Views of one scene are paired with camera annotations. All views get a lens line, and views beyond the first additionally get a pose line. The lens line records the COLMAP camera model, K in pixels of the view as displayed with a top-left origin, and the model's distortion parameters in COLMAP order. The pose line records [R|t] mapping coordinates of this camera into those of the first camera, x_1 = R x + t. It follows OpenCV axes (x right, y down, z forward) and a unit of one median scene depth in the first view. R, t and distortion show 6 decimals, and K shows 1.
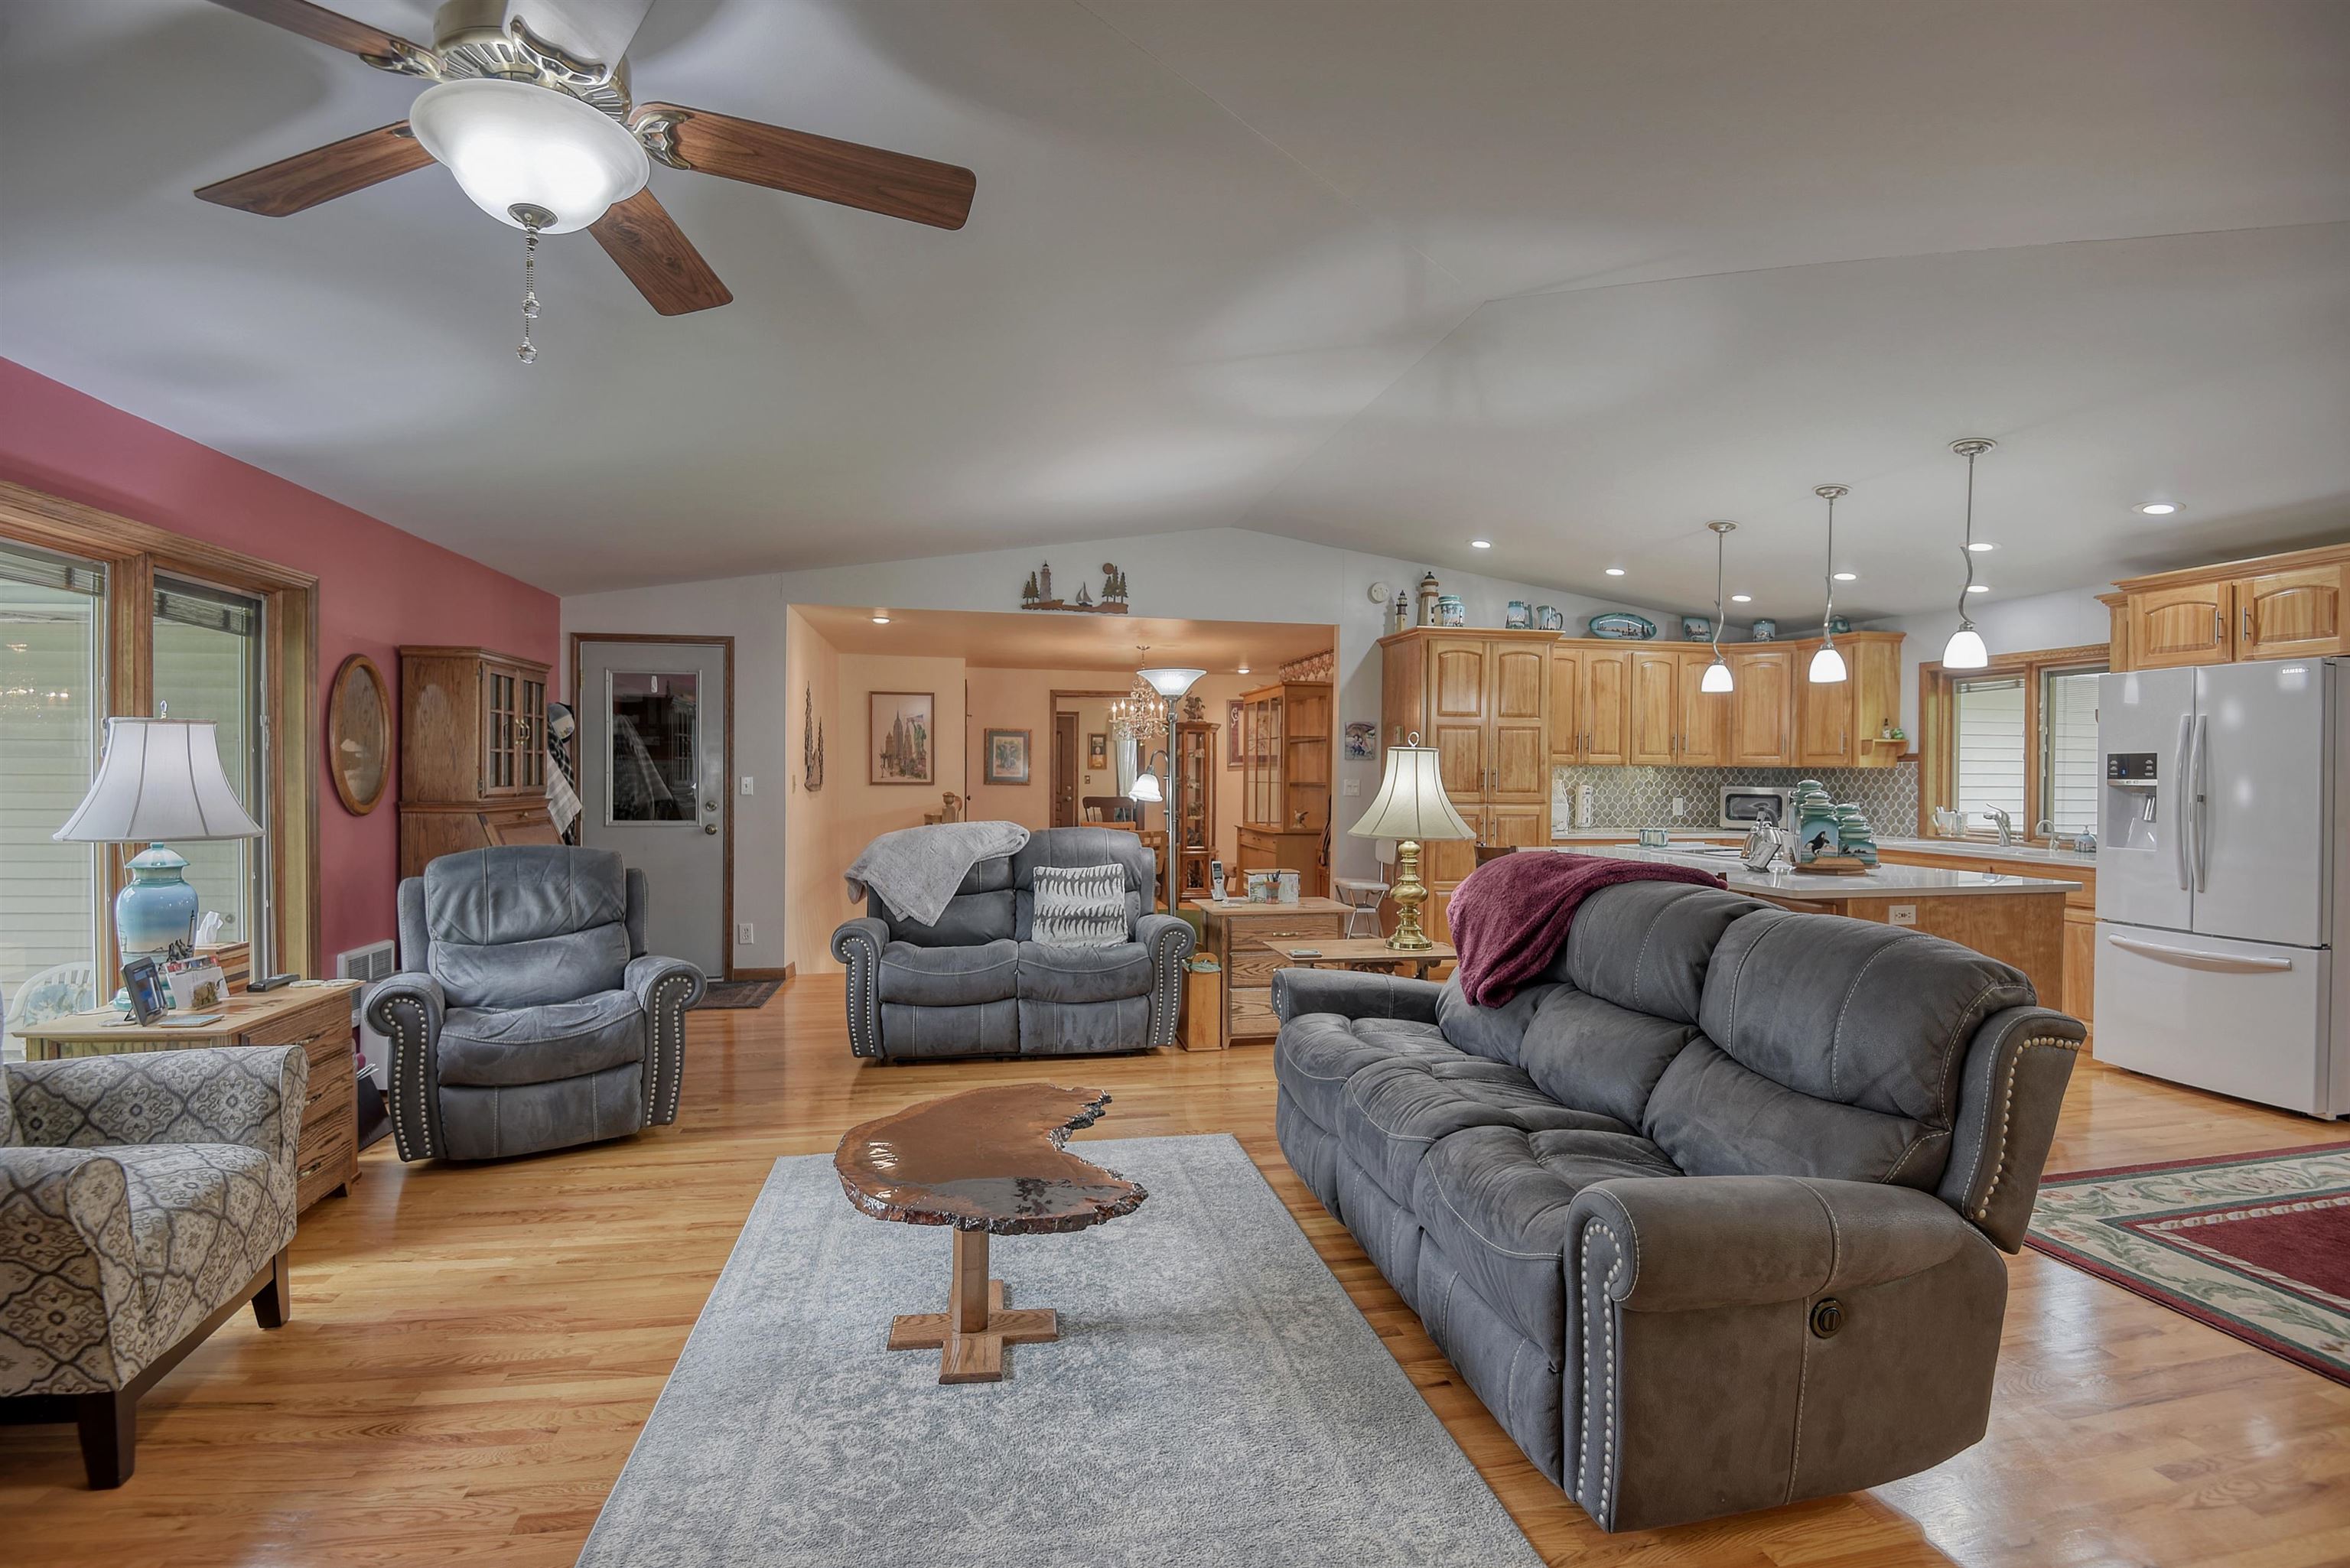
lens RADIAL K [[1161.6, 0, 1167.5], [0, 1161.6, 776.7], [0, 0, 1]] dist [-0.028164, -0.001074]
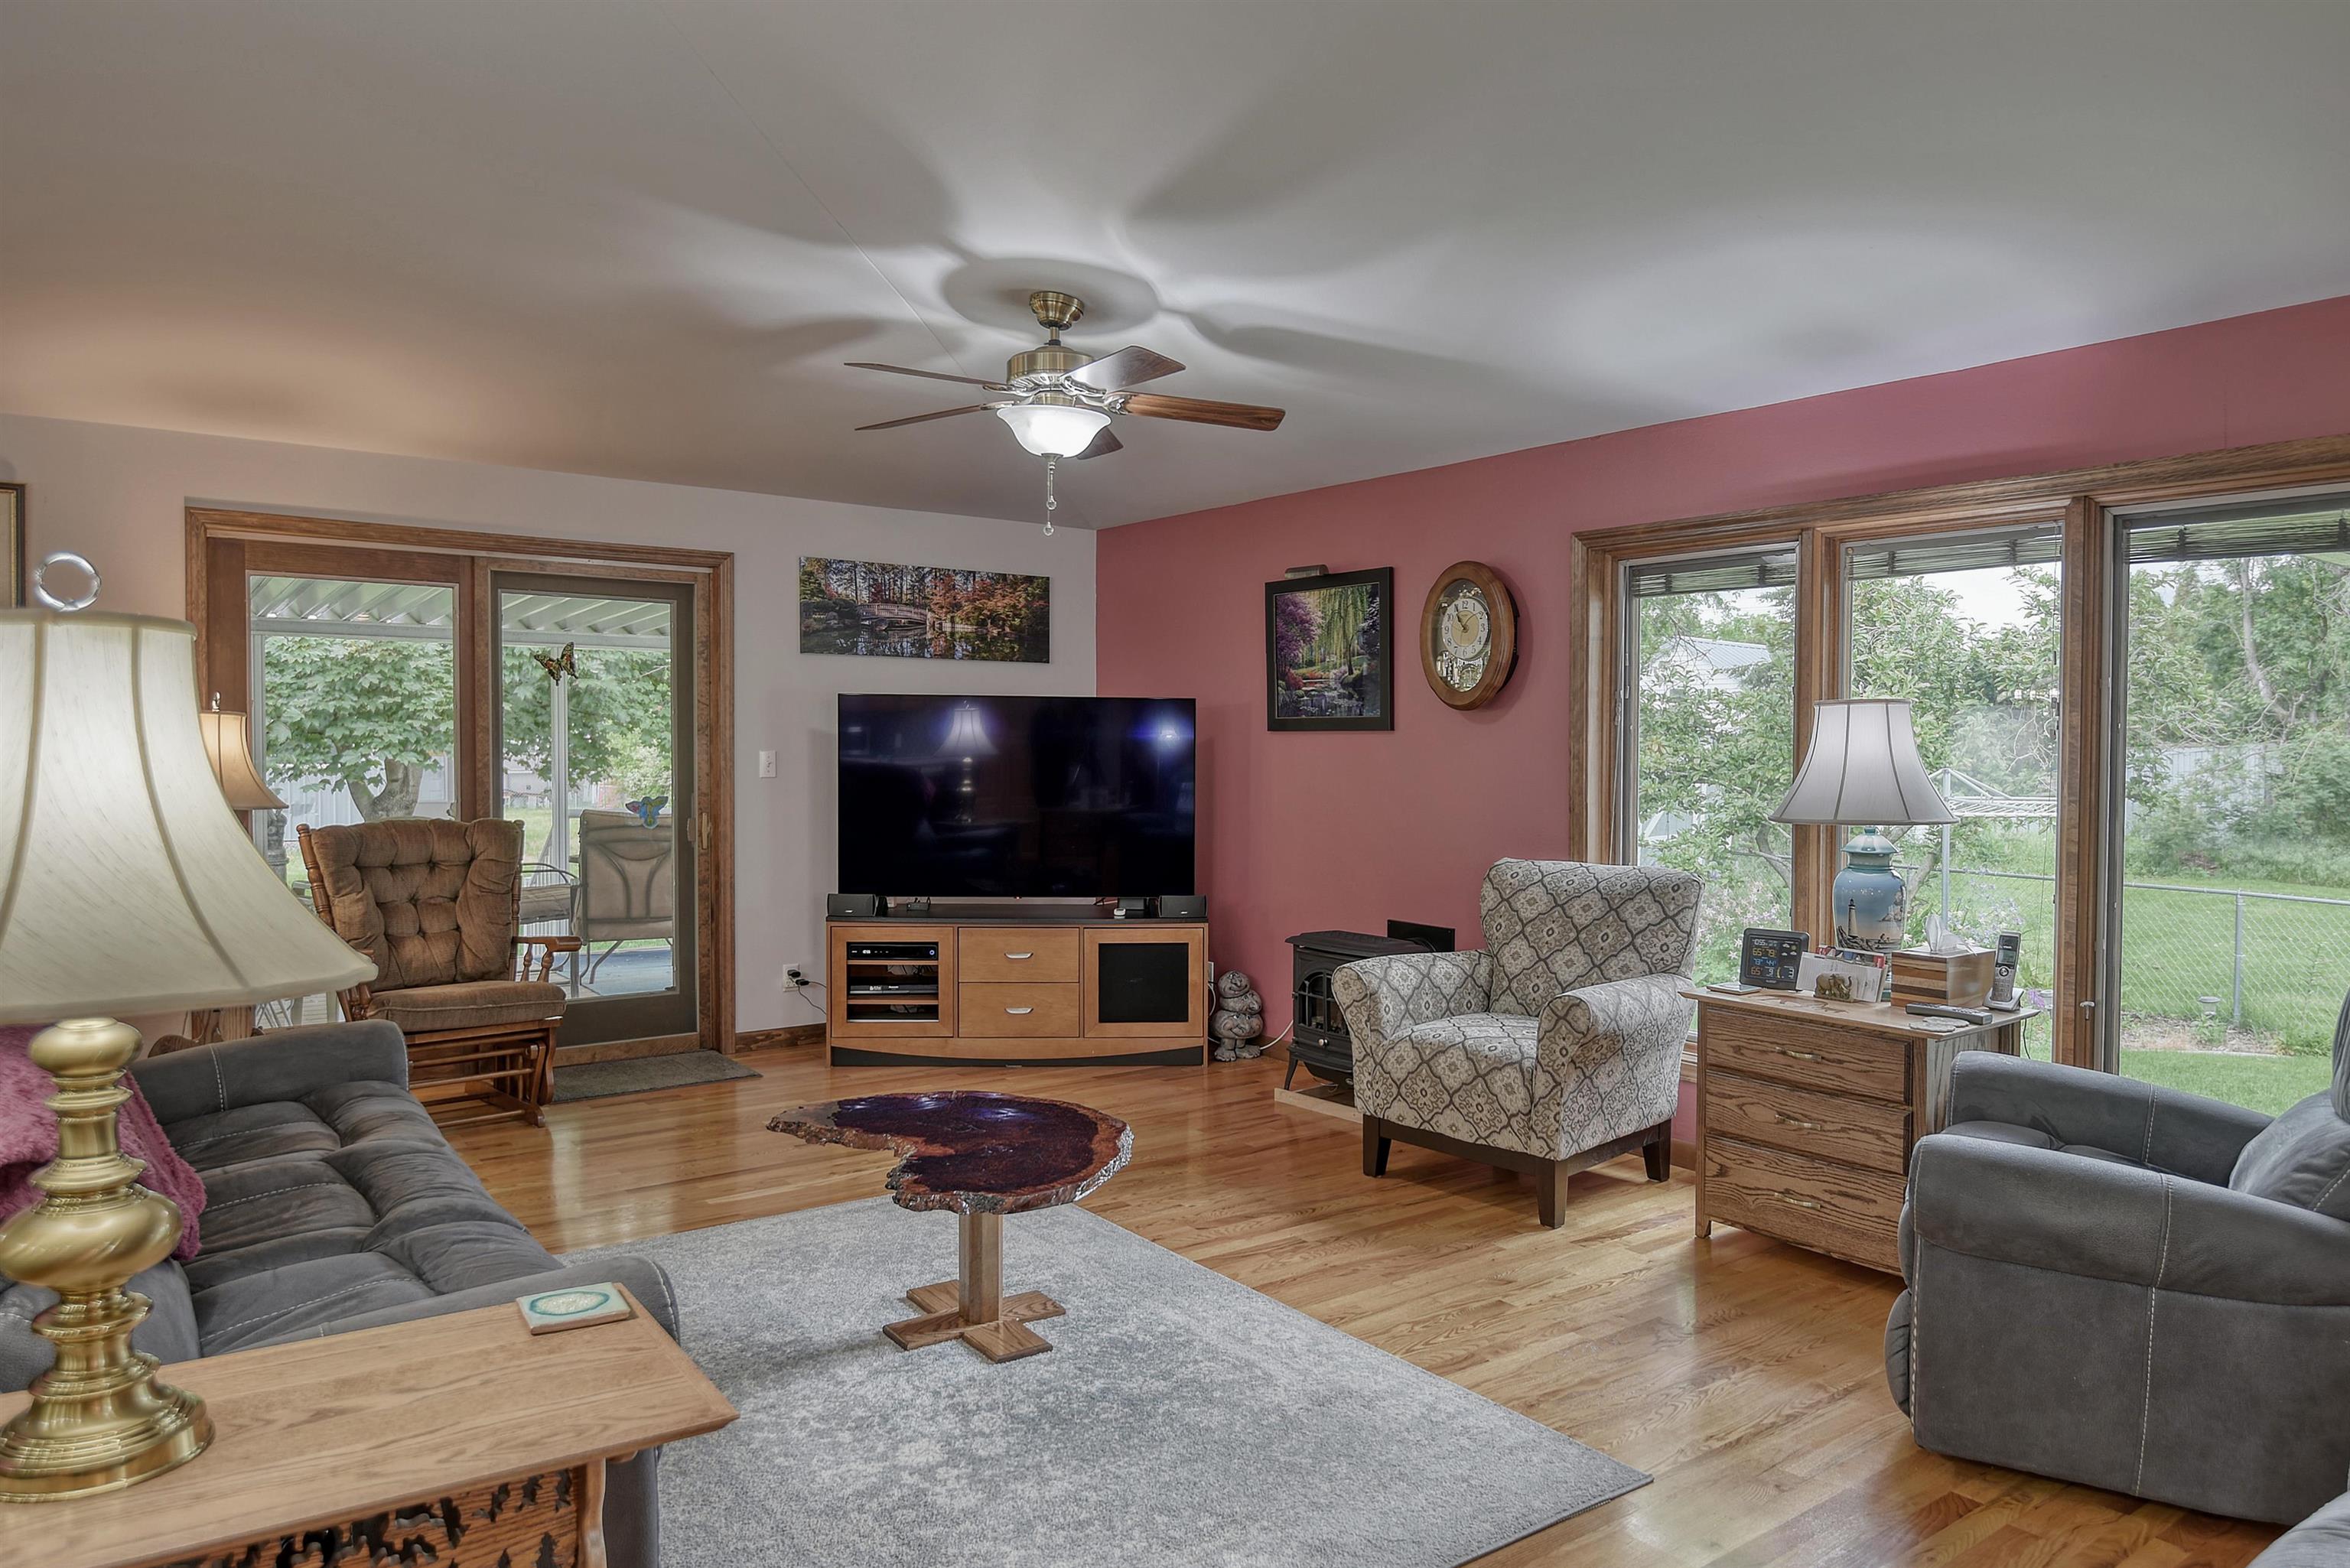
lens RADIAL K [[1519.3, 0, 1171.5], [0, 1519.3, 785.5], [0, 0, 1]] dist [0.004895, -0.012386]
pose [[-0.907065, -0.003960, -0.420971, 0.230890], [-0.010239, 0.999867, 0.012657, 0.015454], [0.420865, 0.015791, -0.906986, 2.314231]]
